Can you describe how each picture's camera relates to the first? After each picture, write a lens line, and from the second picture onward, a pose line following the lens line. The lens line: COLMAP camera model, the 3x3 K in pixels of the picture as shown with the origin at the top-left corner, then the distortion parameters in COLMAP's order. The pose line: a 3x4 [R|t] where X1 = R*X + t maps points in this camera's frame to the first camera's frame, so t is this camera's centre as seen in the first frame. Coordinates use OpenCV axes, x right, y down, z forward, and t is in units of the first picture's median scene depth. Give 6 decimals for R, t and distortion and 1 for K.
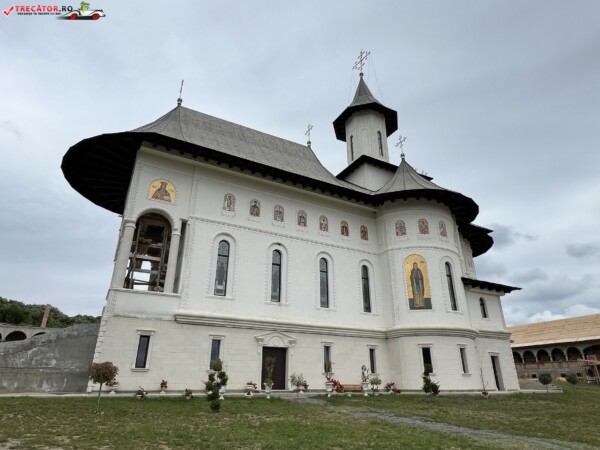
lens RADIAL K [[373.4, 0, 300.0], [0, 373.4, 225.0], [0, 0, 1]] dist [-0.001605, -0.001346]
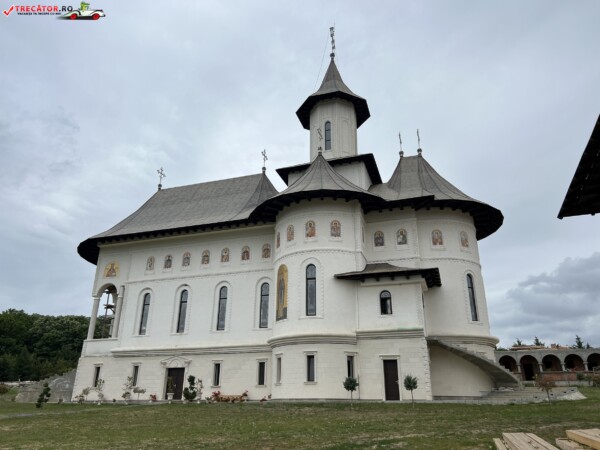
lens RADIAL K [[469.3, 0, 300.0], [0, 469.3, 225.0], [0, 0, 1]] dist [0.010090, 0.002651]
pose [[0.672277, -0.275944, -0.686949, 1.282814], [0.283157, 0.953221, -0.105796, 0.129515], [0.684008, -0.123390, 0.718963, 0.159029]]
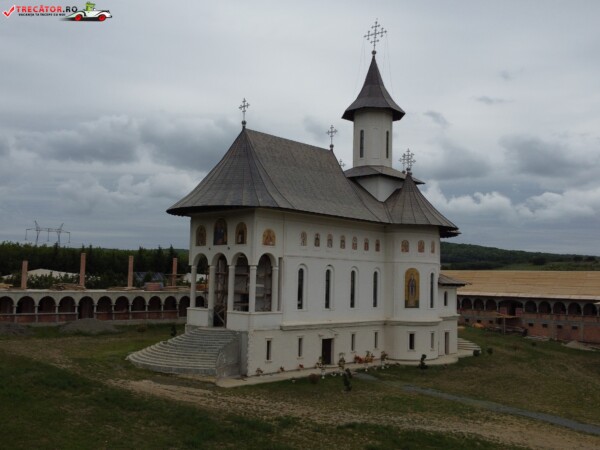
lens RADIAL K [[620.4, 0, 300.0], [0, 620.4, 225.0], [0, 0, 1]] dist [0.000687, 0.003658]
pose [[0.948471, 0.047965, 0.313213, -0.844293], [-0.144818, 0.944819, 0.293846, -0.711663], [-0.281835, -0.324064, 0.903079, -0.928474]]
